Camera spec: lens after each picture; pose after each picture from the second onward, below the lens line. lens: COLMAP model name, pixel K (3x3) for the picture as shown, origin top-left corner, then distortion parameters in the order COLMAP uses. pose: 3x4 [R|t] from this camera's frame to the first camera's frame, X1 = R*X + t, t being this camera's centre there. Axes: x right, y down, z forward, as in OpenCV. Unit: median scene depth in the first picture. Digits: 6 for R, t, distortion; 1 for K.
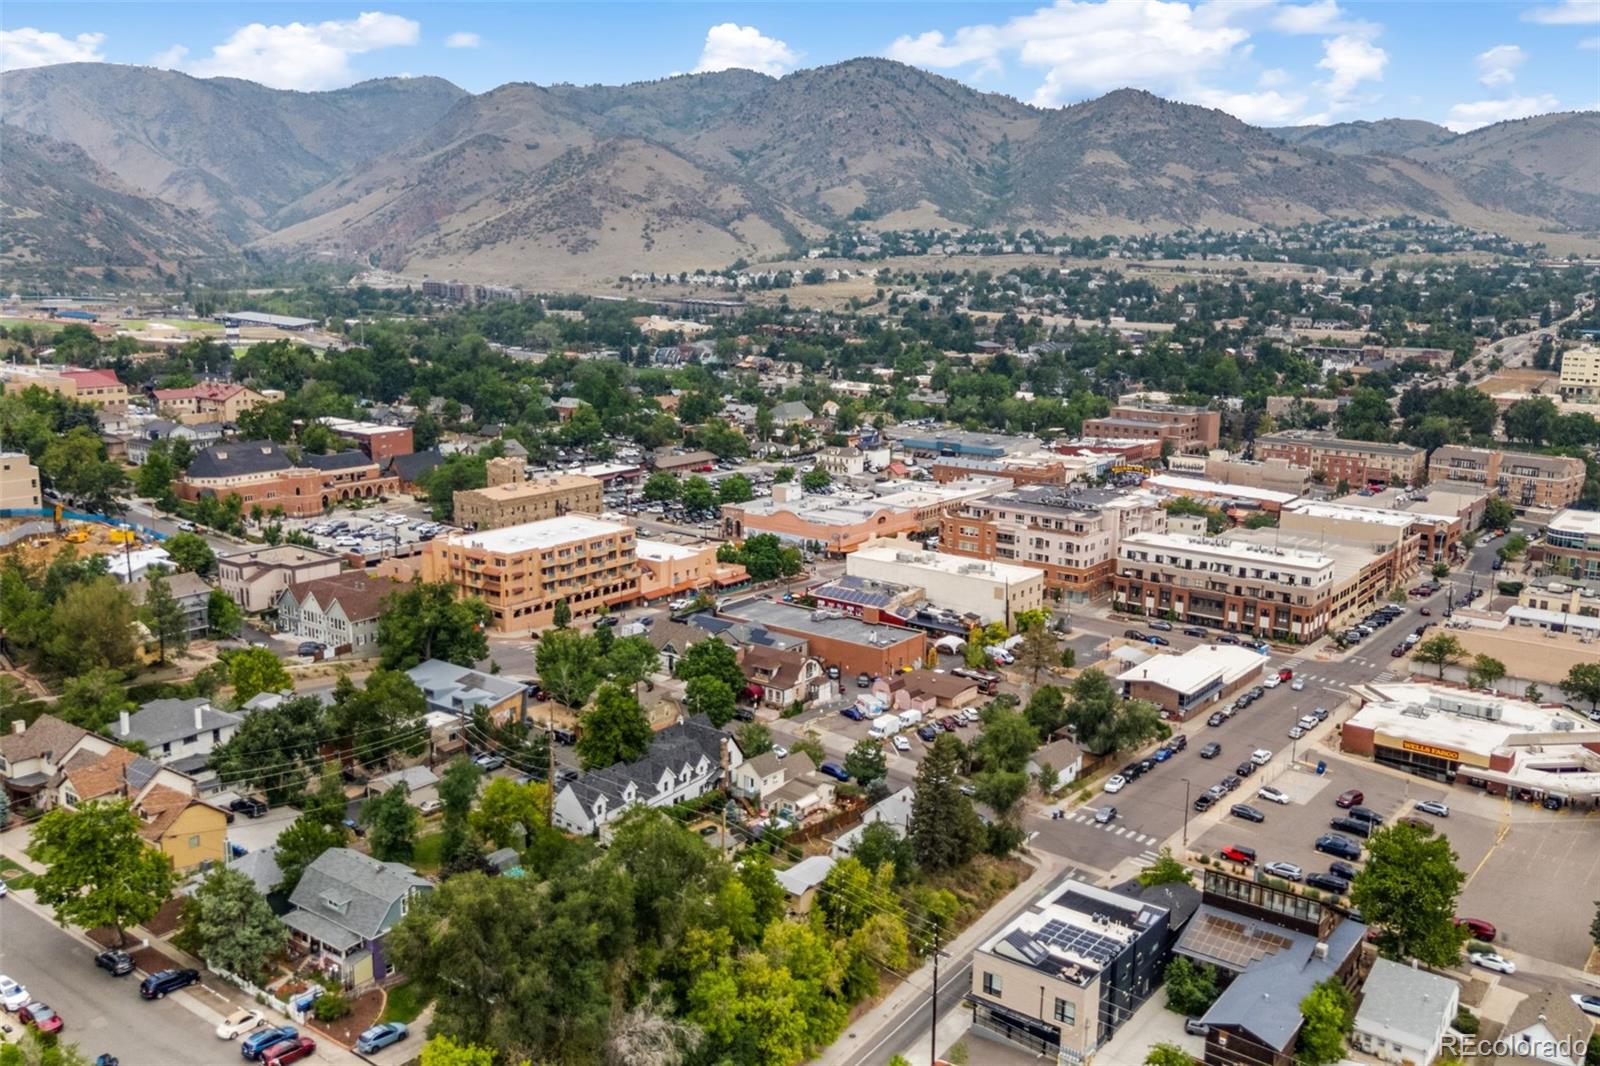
lens RADIAL K [[1391.1, 0, 808.0], [0, 1391.1, 535.8], [0, 0, 1]] dist [0.112684, -0.175660]
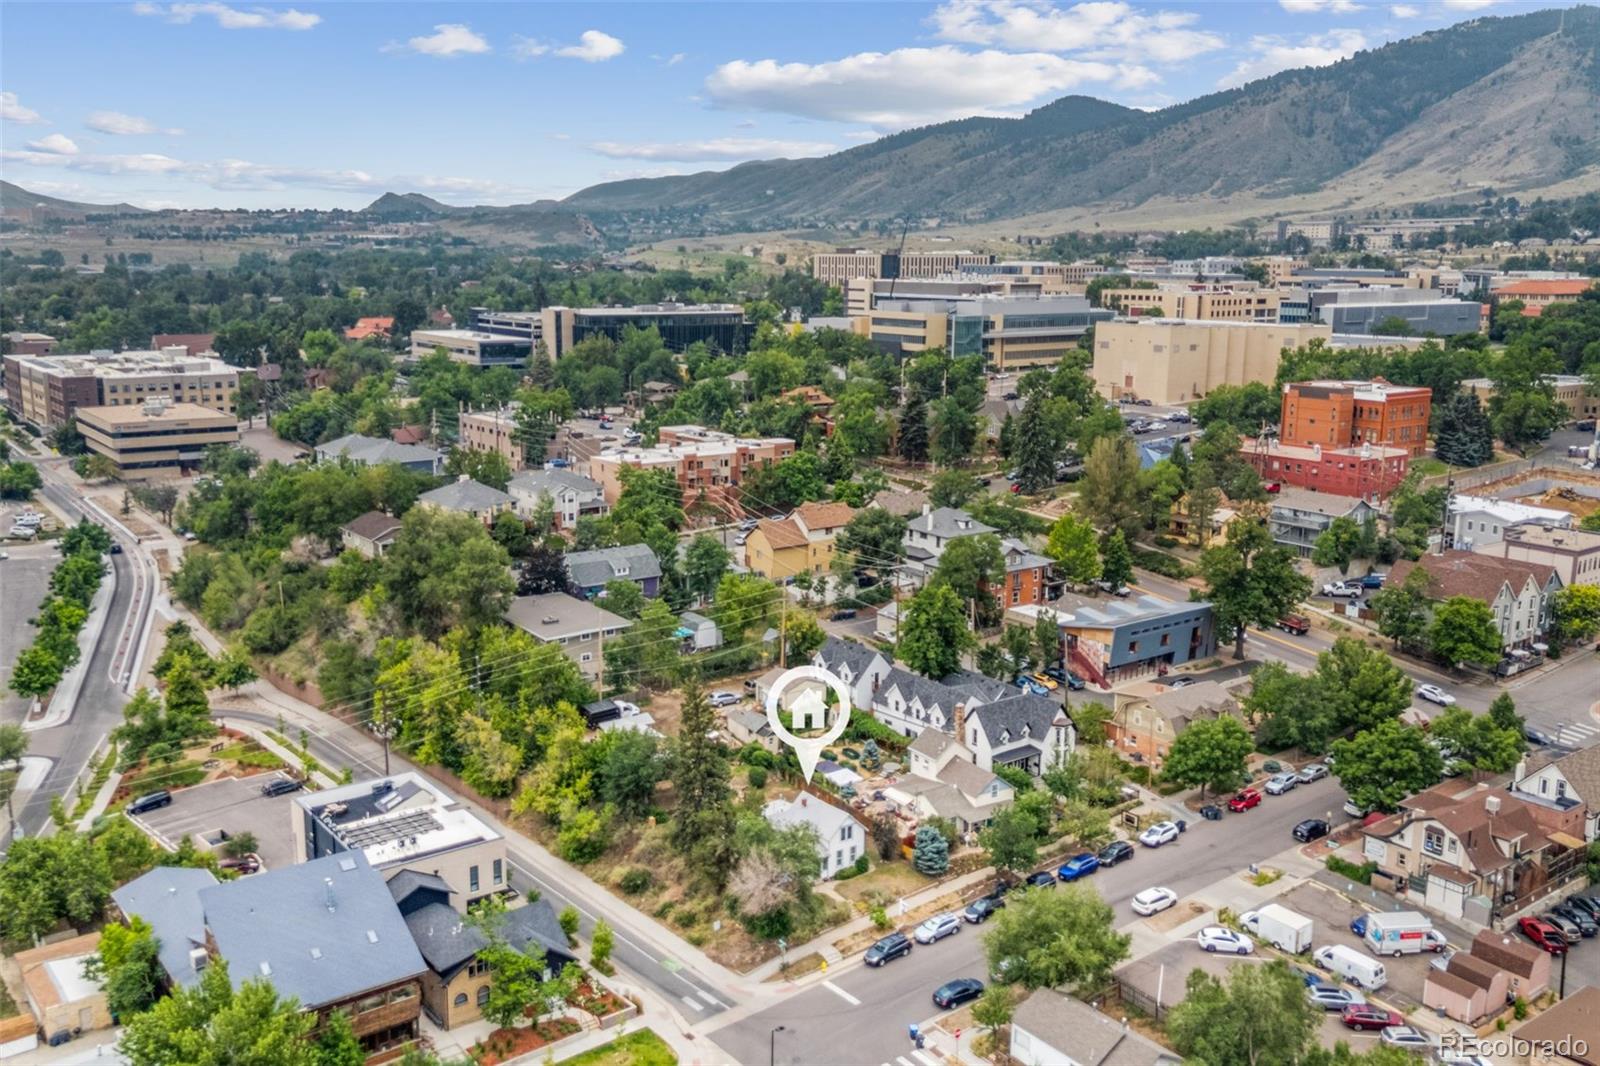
lens RADIAL K [[1390.1, 0, 810.8], [0, 1390.1, 530.9], [0, 0, 1]] dist [0.092889, -0.105608]
pose [[-0.274815, 0.170294, -0.946296, 0.429486], [-0.211136, 0.949480, 0.232183, -0.071810], [0.938029, 0.263605, -0.224976, 0.645299]]
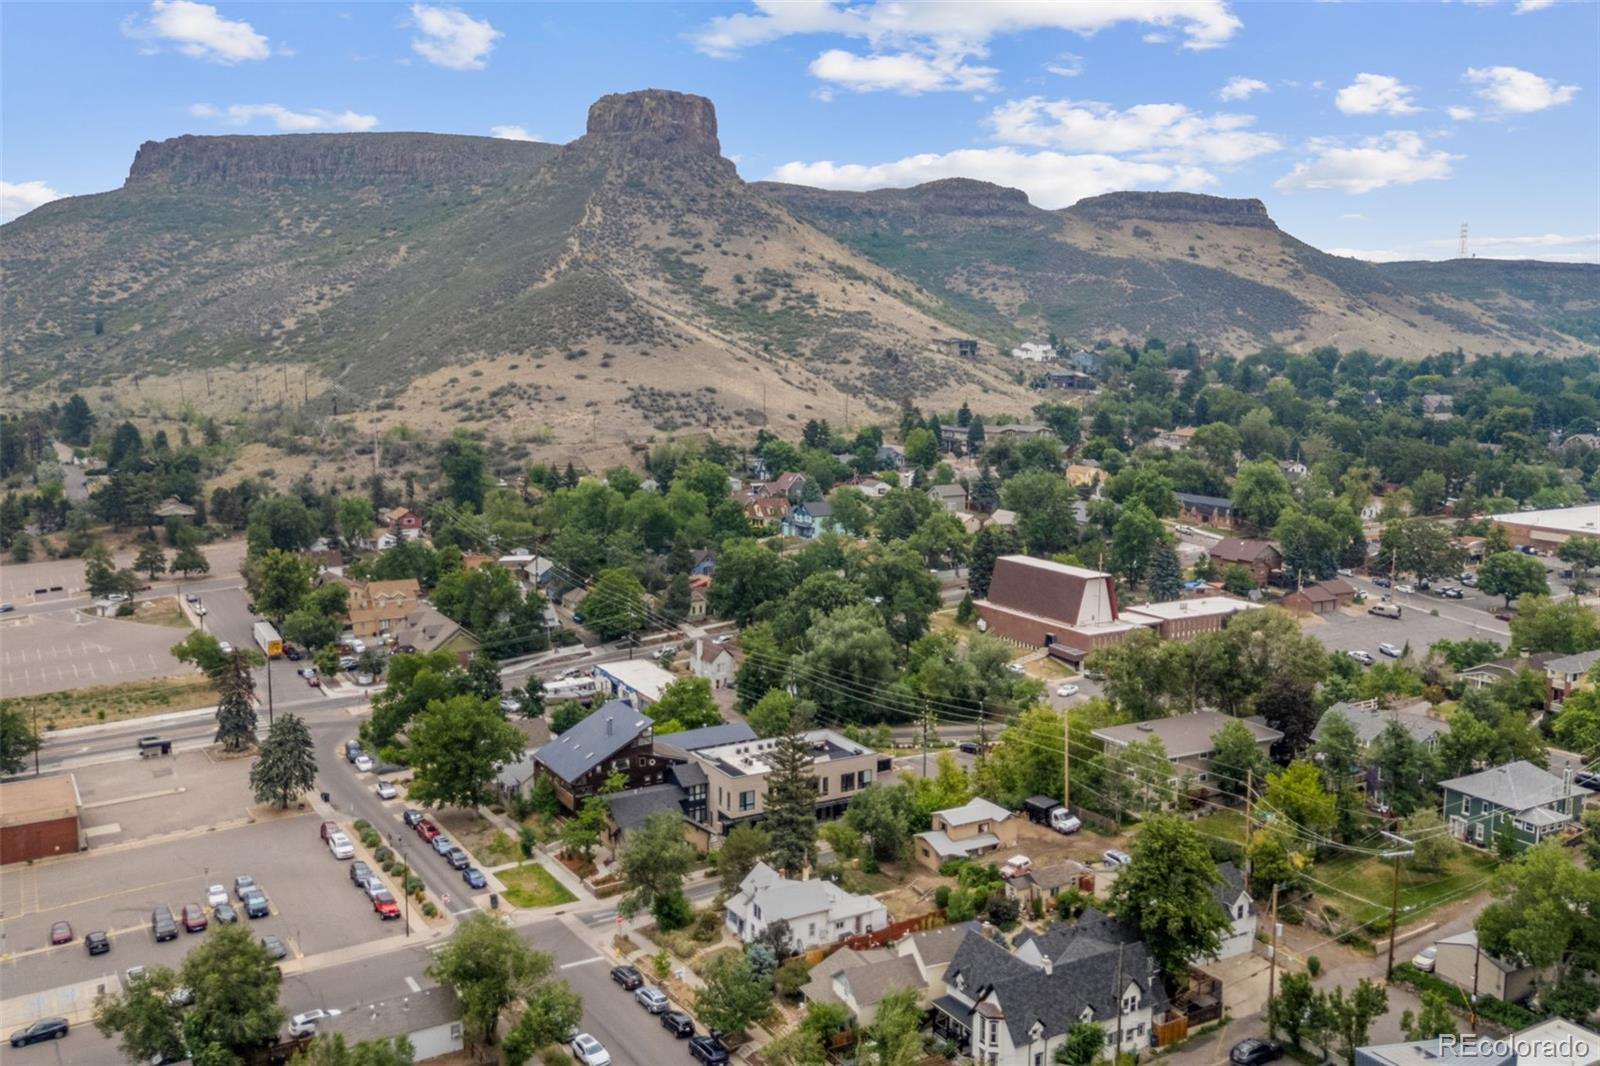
lens RADIAL K [[1382.9, 0, 808.3], [0, 1382.9, 540.2], [0, 0, 1]] dist [0.117203, -0.191680]
pose [[-0.921251, -0.078320, 0.381002, -0.125283], [0.059392, 0.939709, 0.336780, -0.138296], [-0.384407, 0.332887, -0.861056, 0.907051]]
